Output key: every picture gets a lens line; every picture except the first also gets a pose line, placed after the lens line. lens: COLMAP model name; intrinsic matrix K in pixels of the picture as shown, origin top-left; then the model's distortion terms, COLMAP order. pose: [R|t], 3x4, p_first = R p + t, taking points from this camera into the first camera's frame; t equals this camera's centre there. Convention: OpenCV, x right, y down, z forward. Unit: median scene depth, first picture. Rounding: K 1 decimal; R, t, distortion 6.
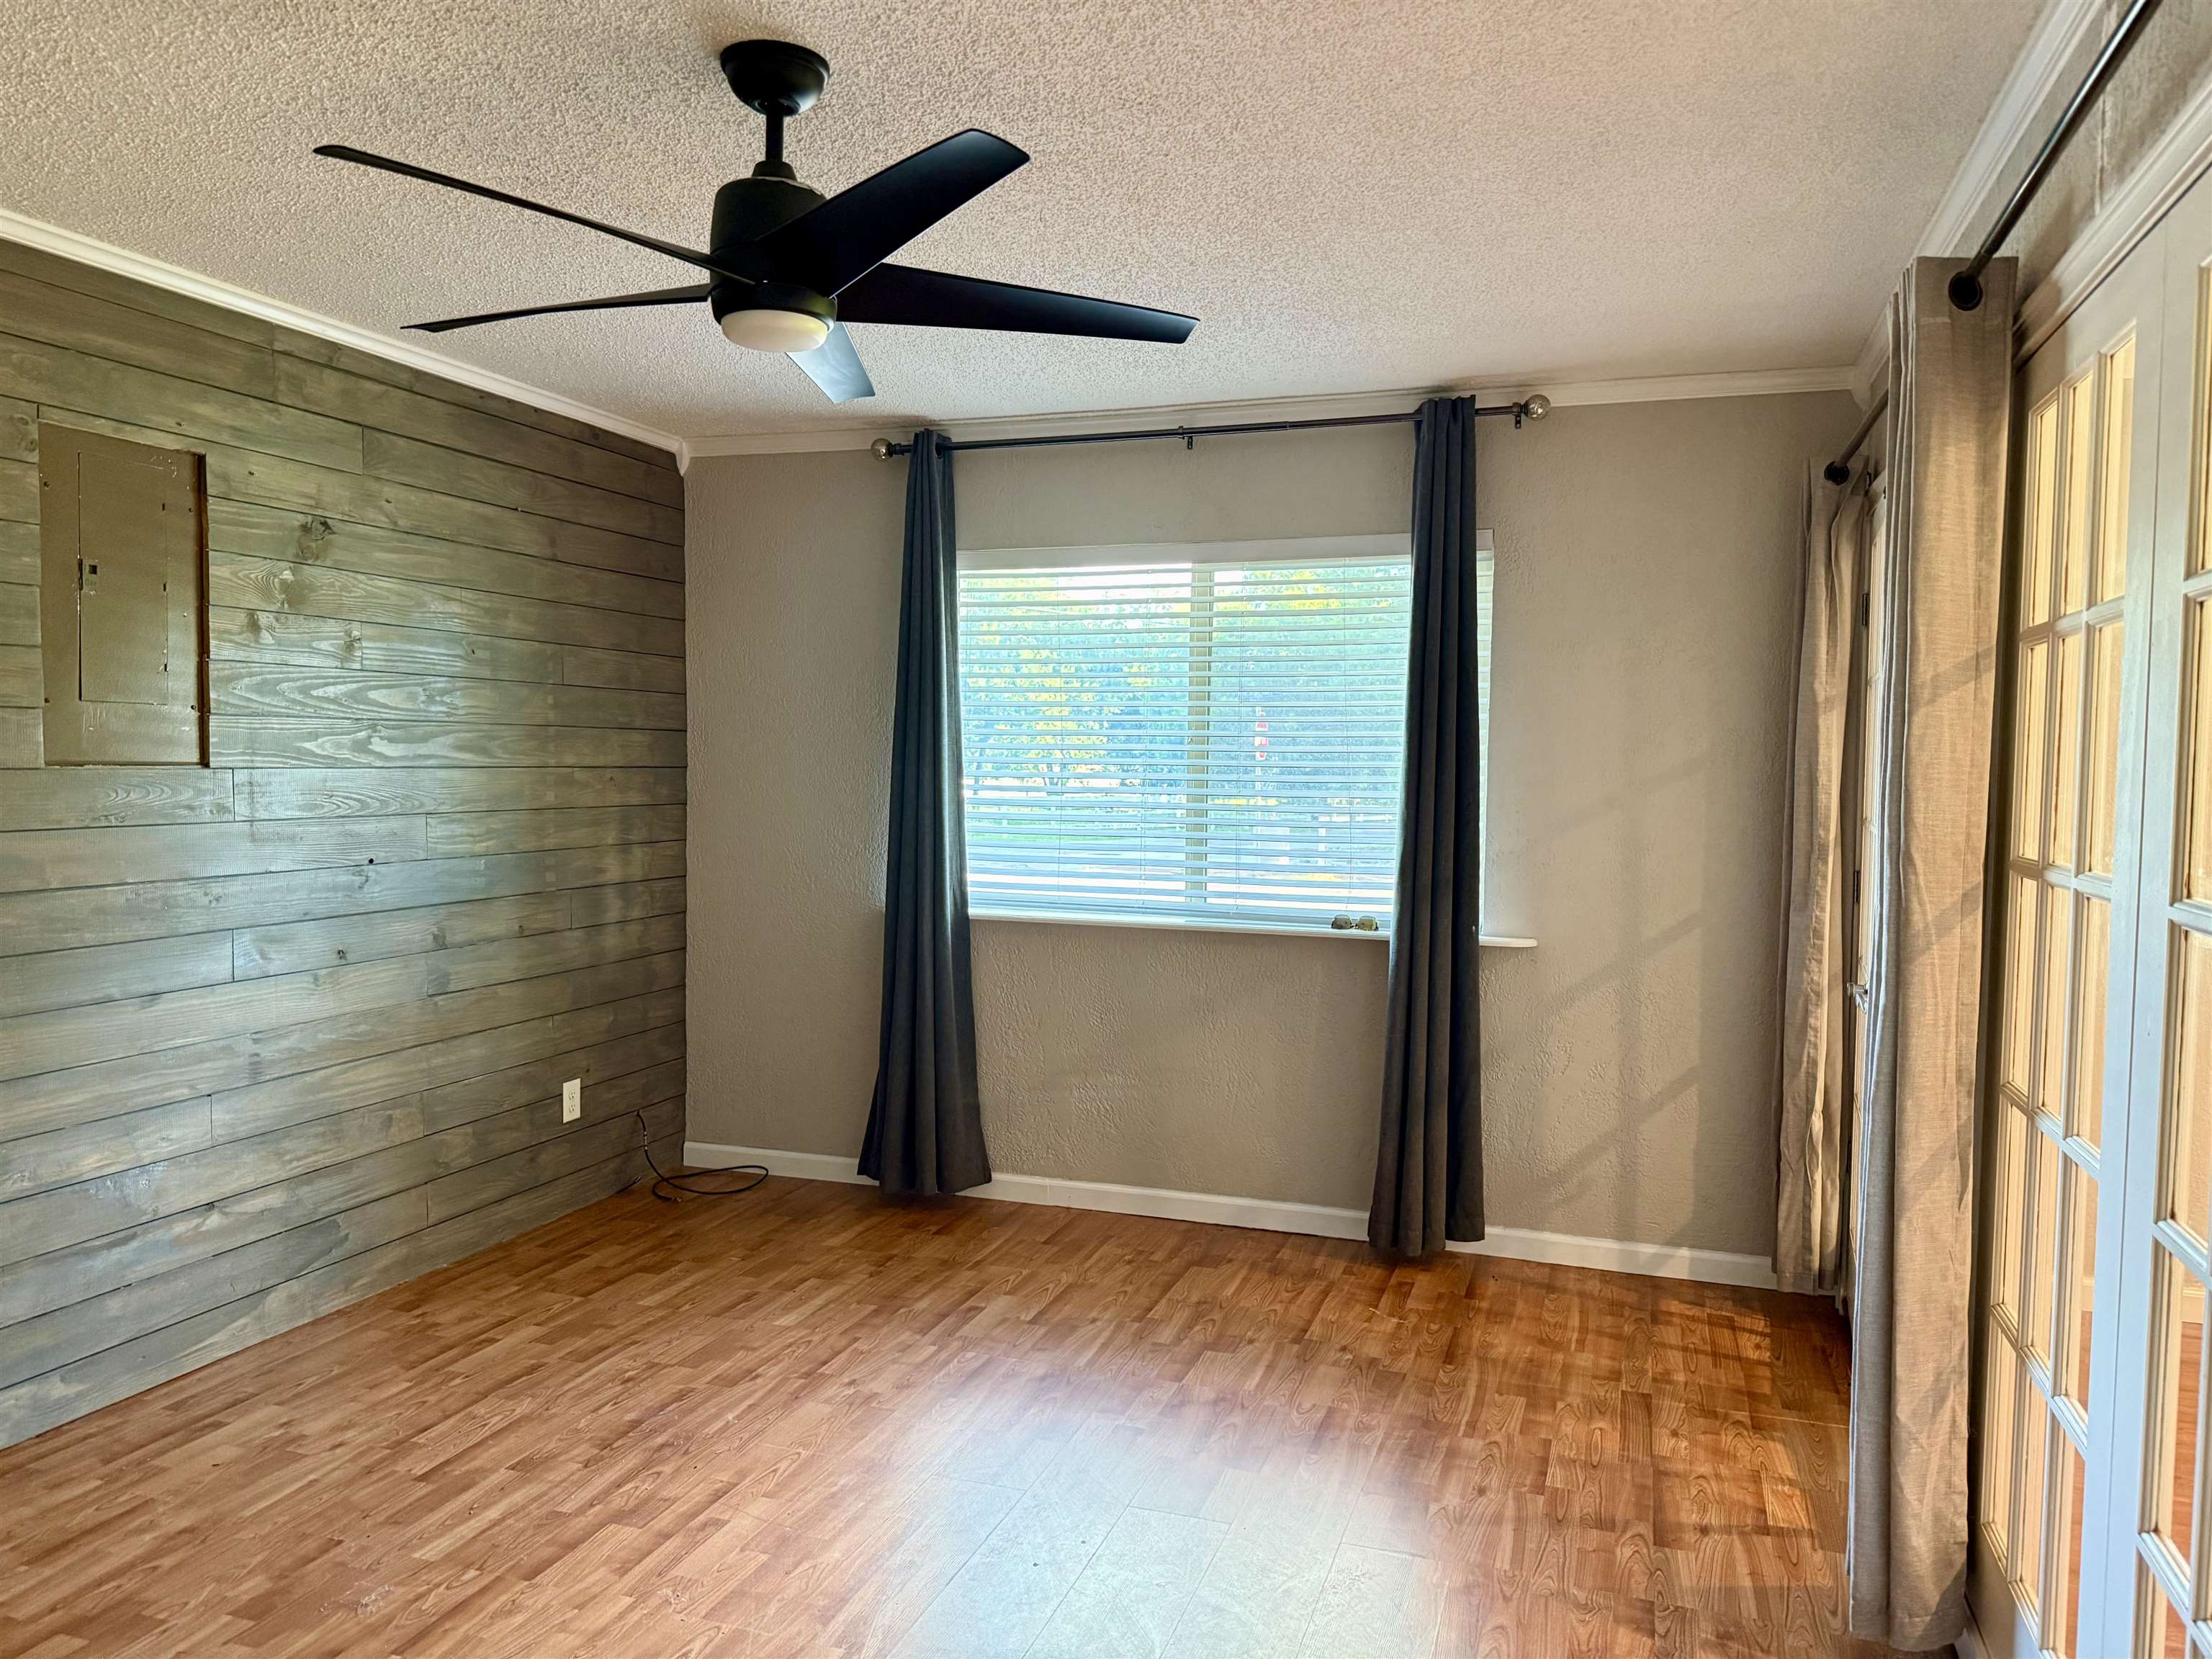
lens RADIAL K [[1552.8, 0, 1098.2], [0, 1552.8, 835.0], [0, 0, 1]] dist [-0.034875, -0.008158]
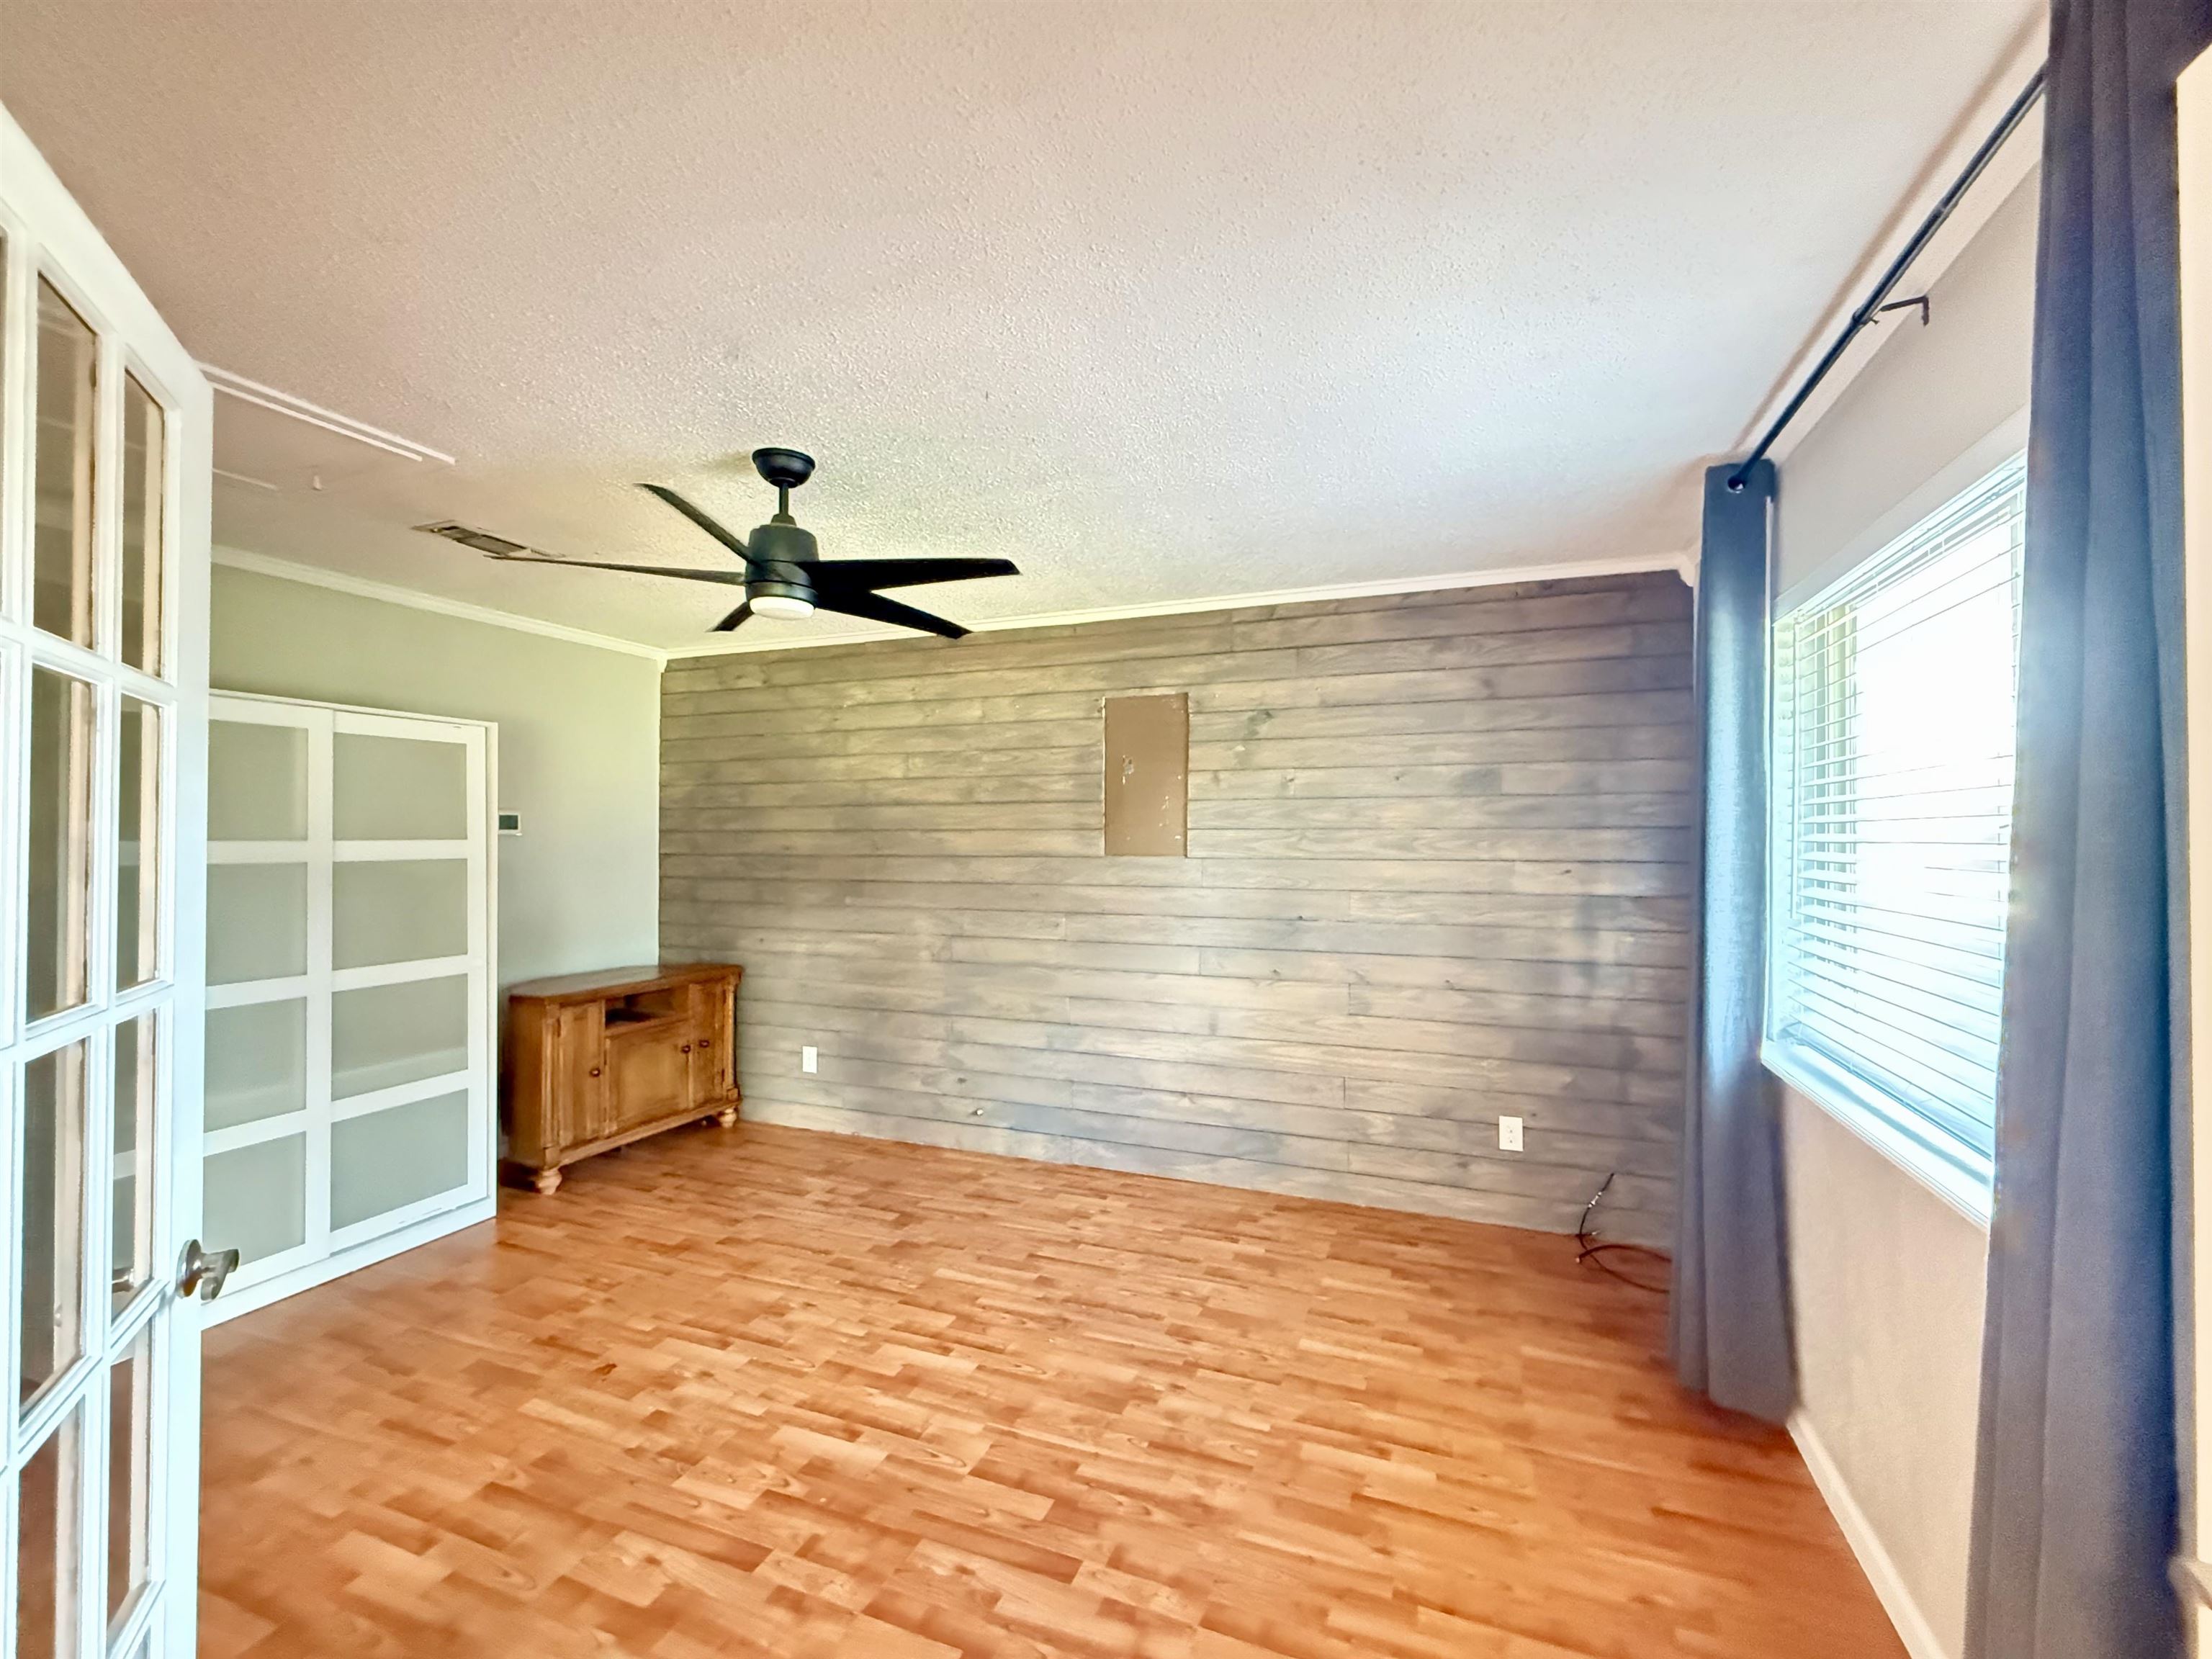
lens RADIAL K [[911.1, 0, 1111.3], [0, 911.1, 825.8], [0, 0, 1]] dist [-0.003879, -0.000917]
pose [[-0.038874, -0.024808, -0.998936, 0.508921], [-0.050432, 0.998466, -0.022834, -0.049770], [0.997971, 0.049491, -0.040065, 0.896864]]
